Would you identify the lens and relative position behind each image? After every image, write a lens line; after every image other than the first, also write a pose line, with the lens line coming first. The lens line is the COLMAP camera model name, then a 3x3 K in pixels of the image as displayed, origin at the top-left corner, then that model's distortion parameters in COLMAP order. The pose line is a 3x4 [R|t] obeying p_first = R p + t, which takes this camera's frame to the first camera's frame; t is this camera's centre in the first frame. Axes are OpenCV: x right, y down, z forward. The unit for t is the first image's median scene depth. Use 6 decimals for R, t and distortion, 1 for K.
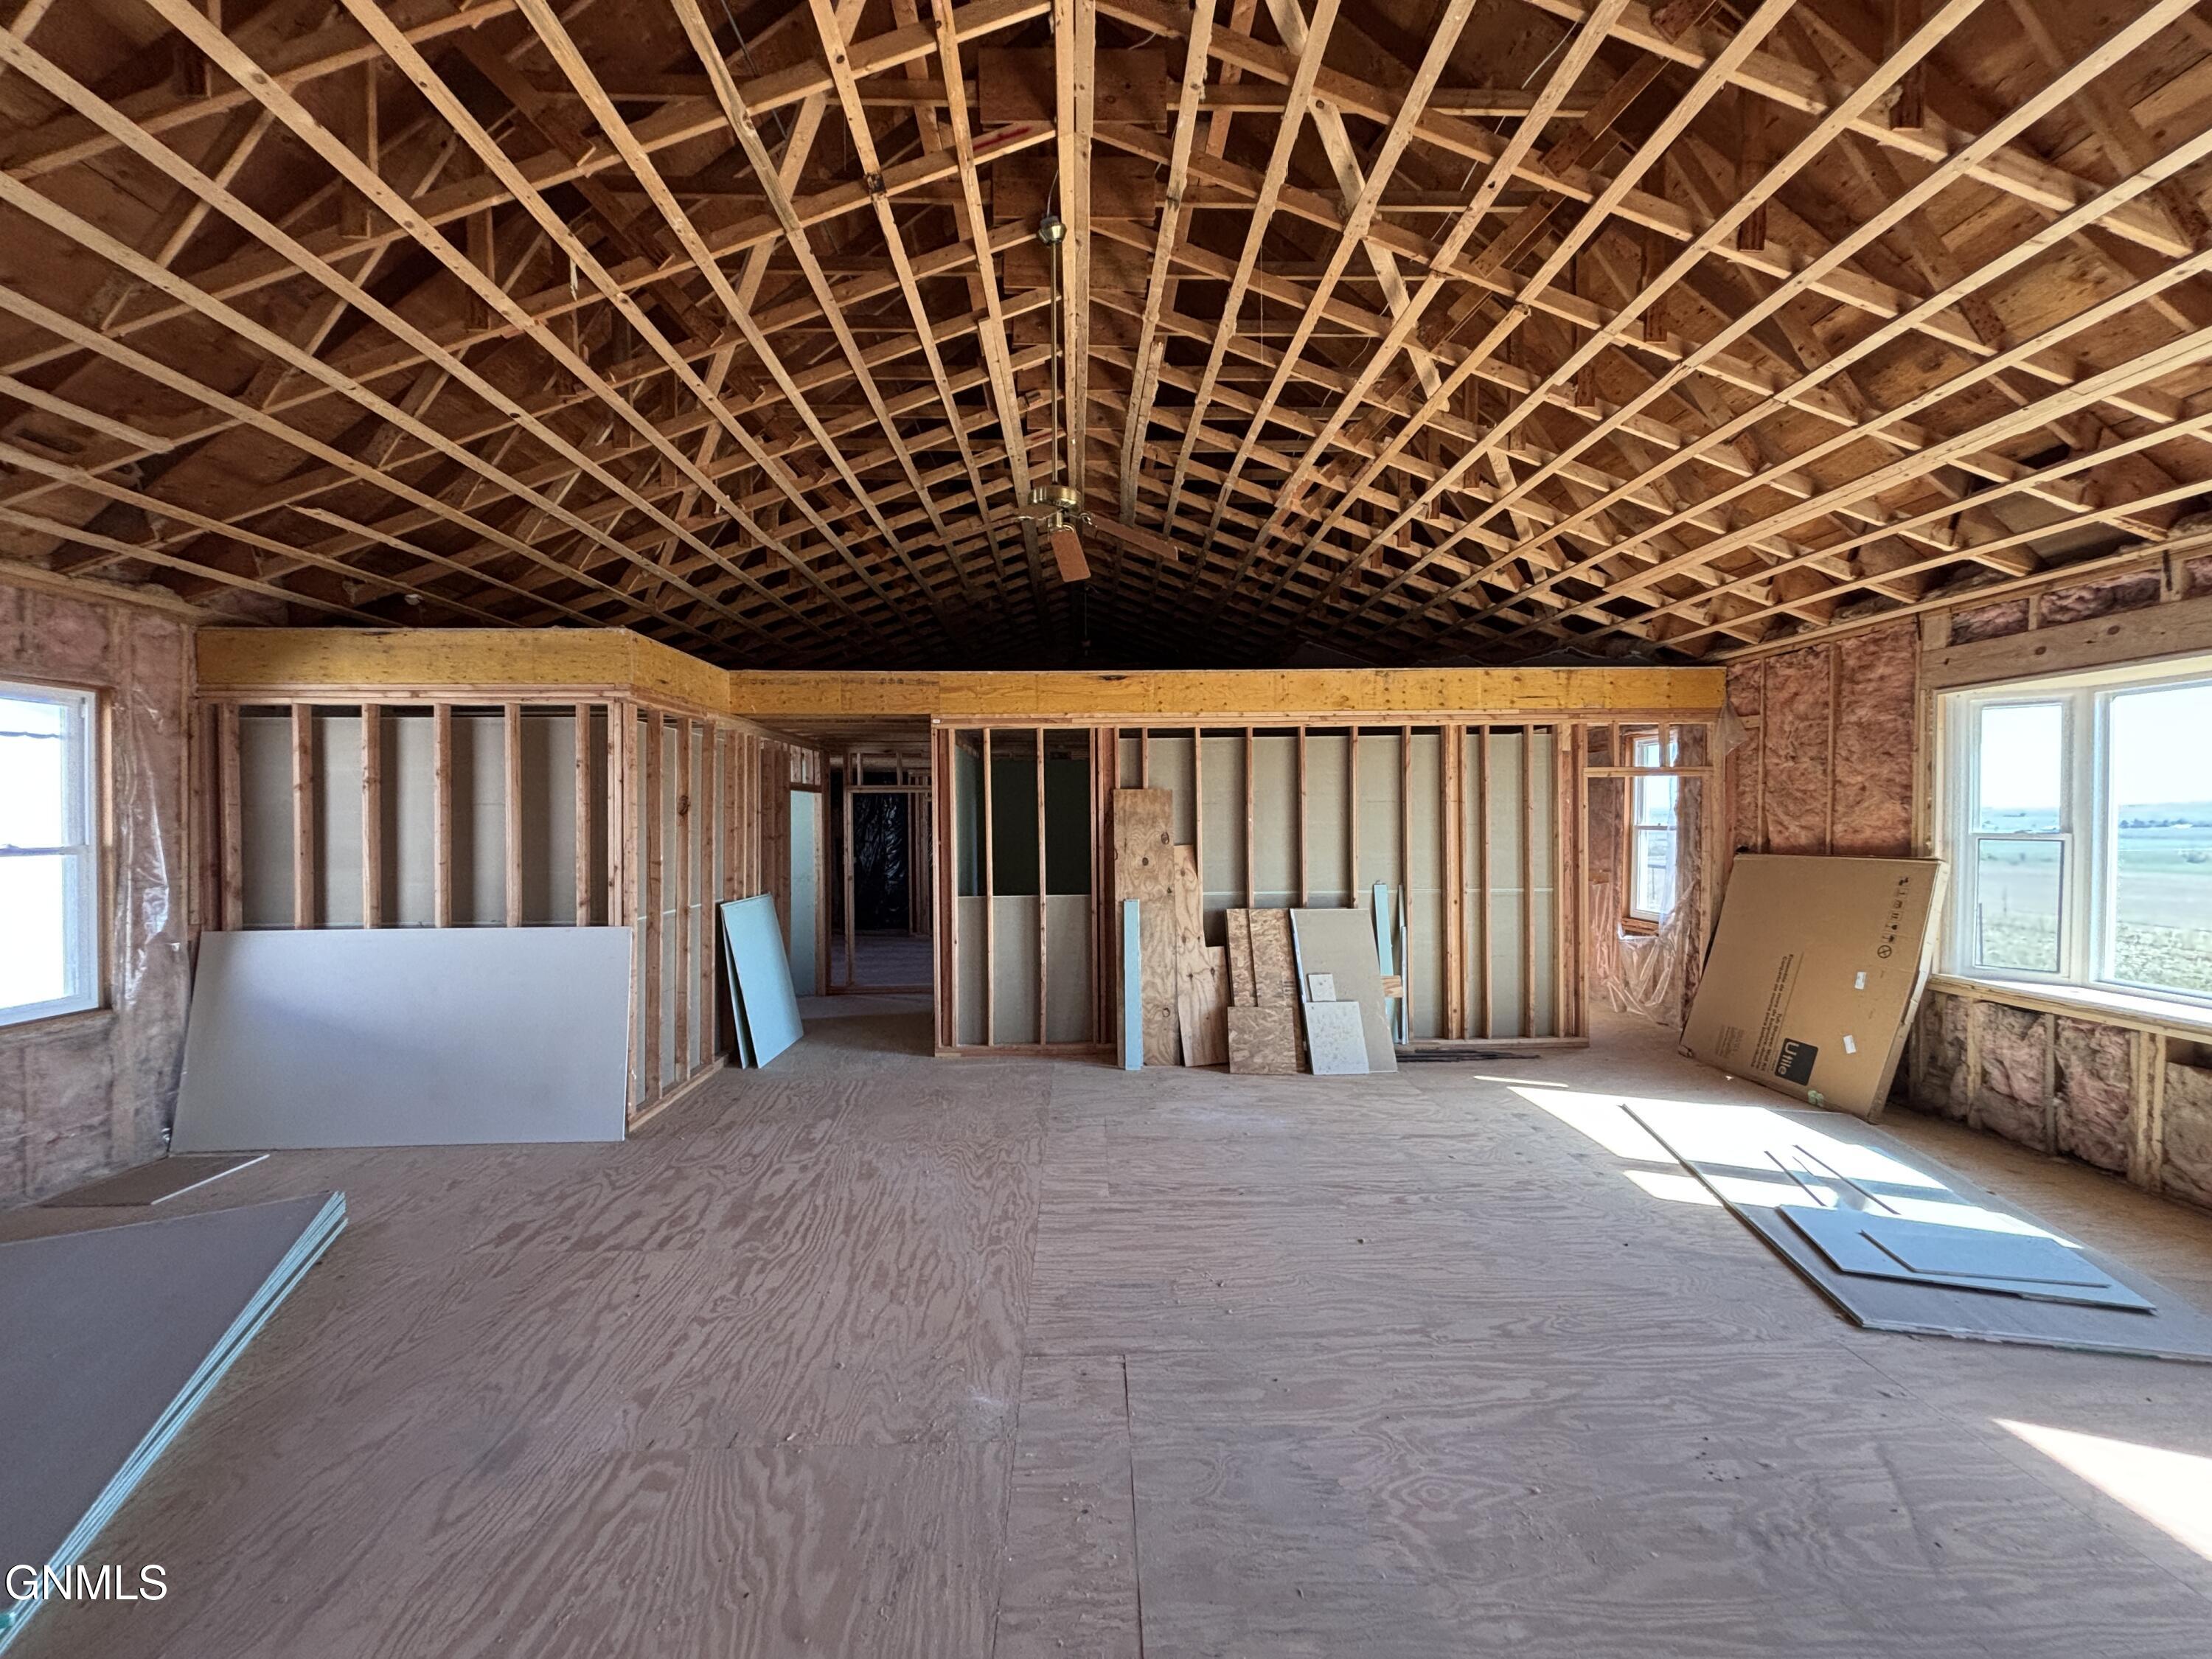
lens RADIAL K [[888.7, 0, 1106.3], [0, 888.7, 826.2], [0, 0, 1]] dist [0.003256, -0.001428]
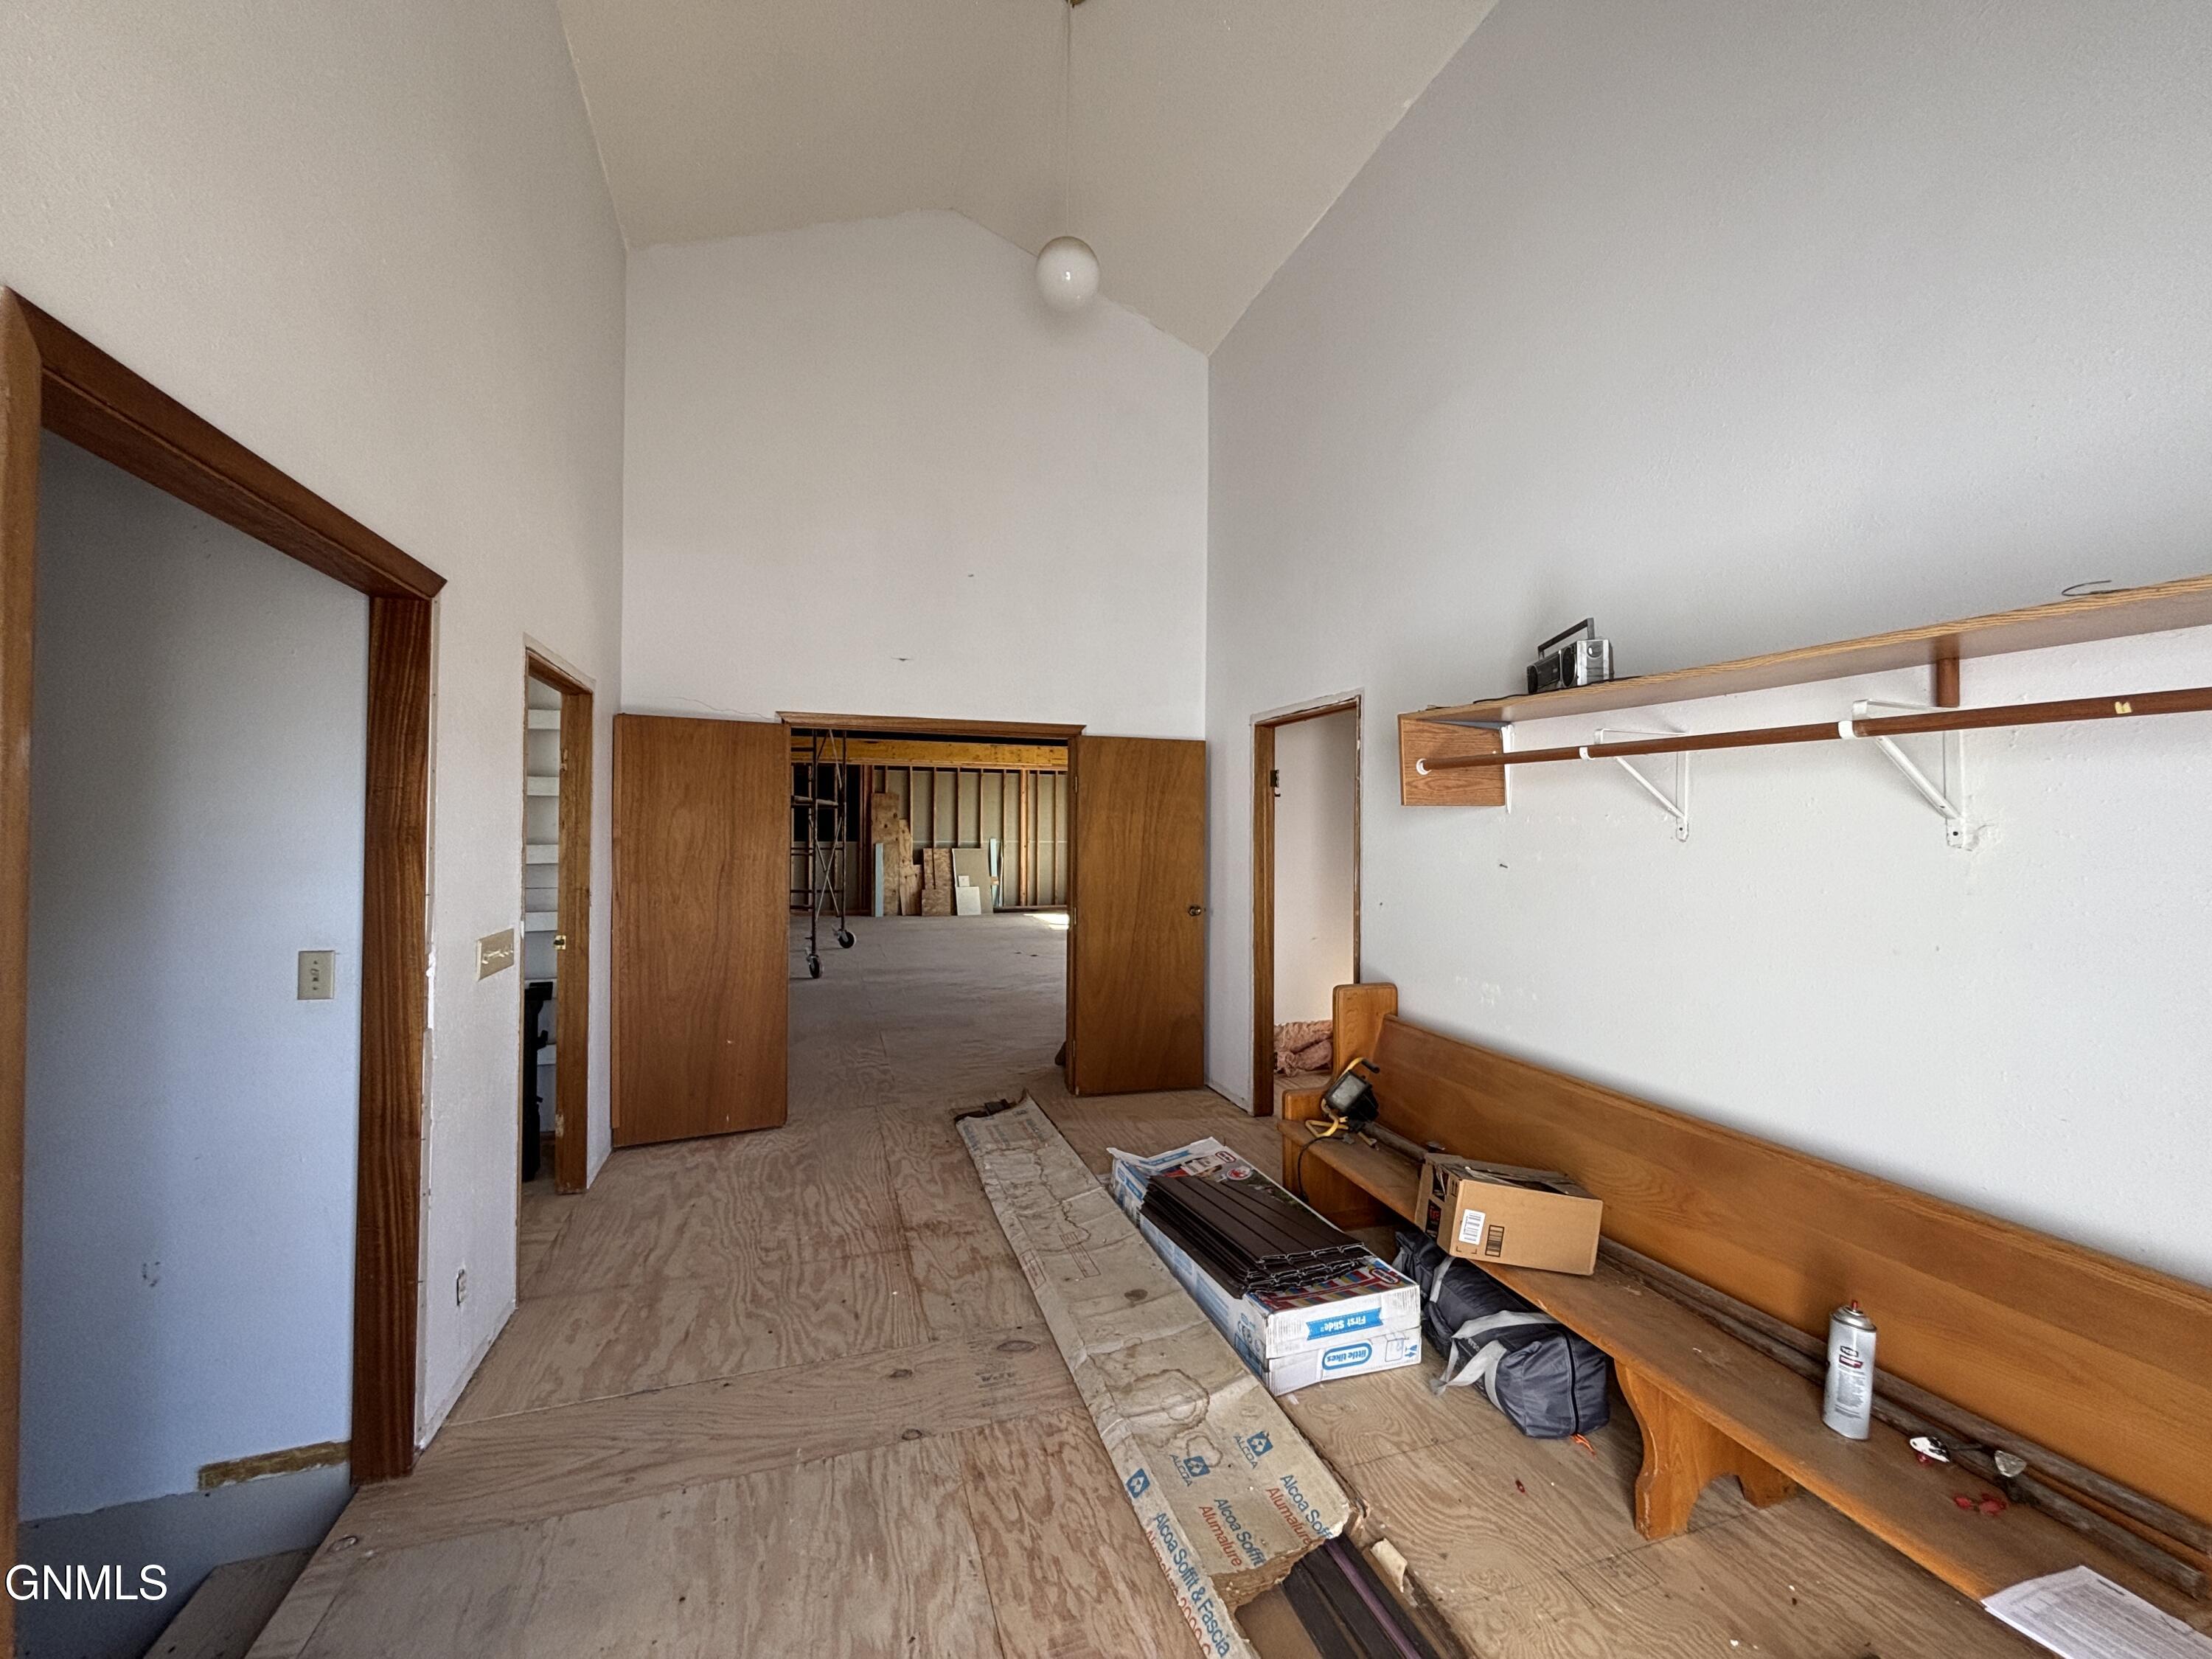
lens RADIAL K [[888.7, 0, 1105.7], [0, 888.7, 837.3], [0, 0, 1]] dist [0.003256, -0.001428]
pose [[0.958828, 0.016837, 0.283487, -0.047633], [-0.011733, 0.999737, -0.019694, 0.086600], [-0.283744, 0.015557, 0.958774, -1.046040]]
